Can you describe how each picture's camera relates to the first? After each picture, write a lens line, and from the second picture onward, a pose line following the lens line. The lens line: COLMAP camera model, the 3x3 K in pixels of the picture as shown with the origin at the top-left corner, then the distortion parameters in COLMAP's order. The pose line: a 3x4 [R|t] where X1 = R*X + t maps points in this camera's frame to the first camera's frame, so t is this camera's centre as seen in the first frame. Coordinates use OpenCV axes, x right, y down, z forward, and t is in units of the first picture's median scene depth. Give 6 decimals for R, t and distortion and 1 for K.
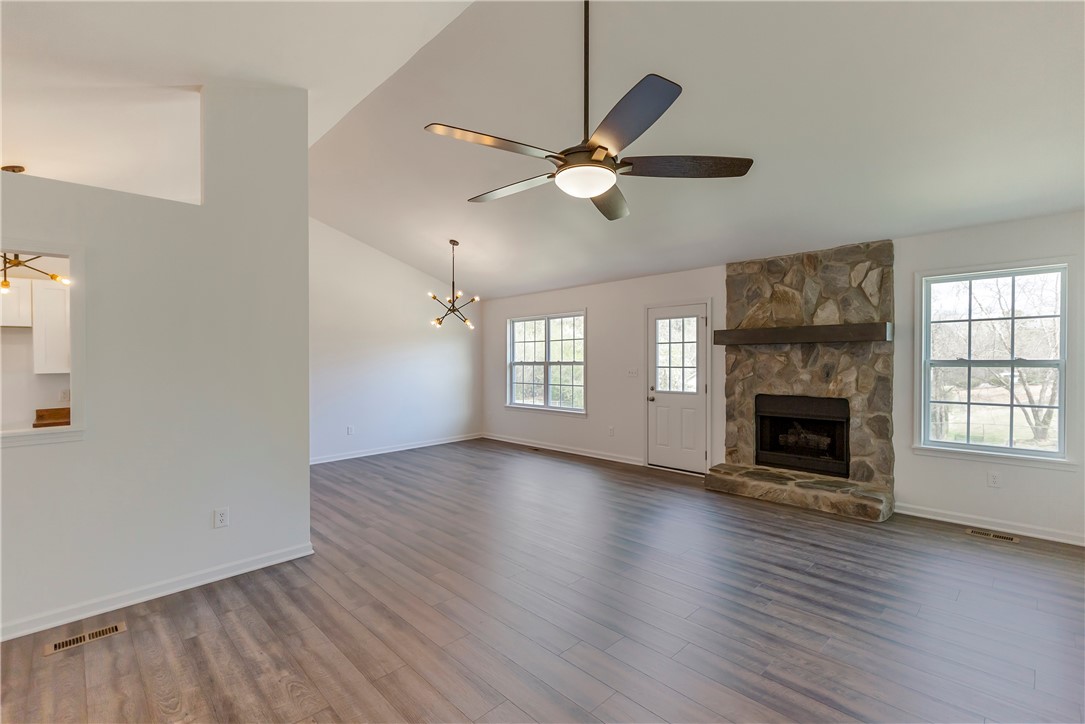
lens RADIAL K [[490.5, 0, 542.5], [0, 490.5, 362.0], [0, 0, 1]] dist [0.001160, -0.000028]
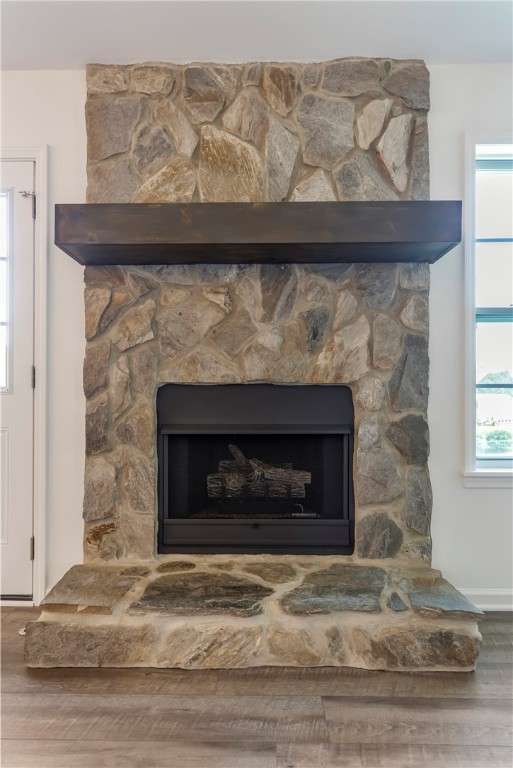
lens RADIAL K [[438.3, 0, 256.8], [0, 438.3, 400.2], [0, 0, 1]] dist [0.002073, 0.000443]
pose [[0.713689, 0.003255, 0.700455, 0.251257], [0.001636, 0.999979, -0.006314, 0.087687], [-0.700461, 0.005652, 0.713668, 0.729126]]
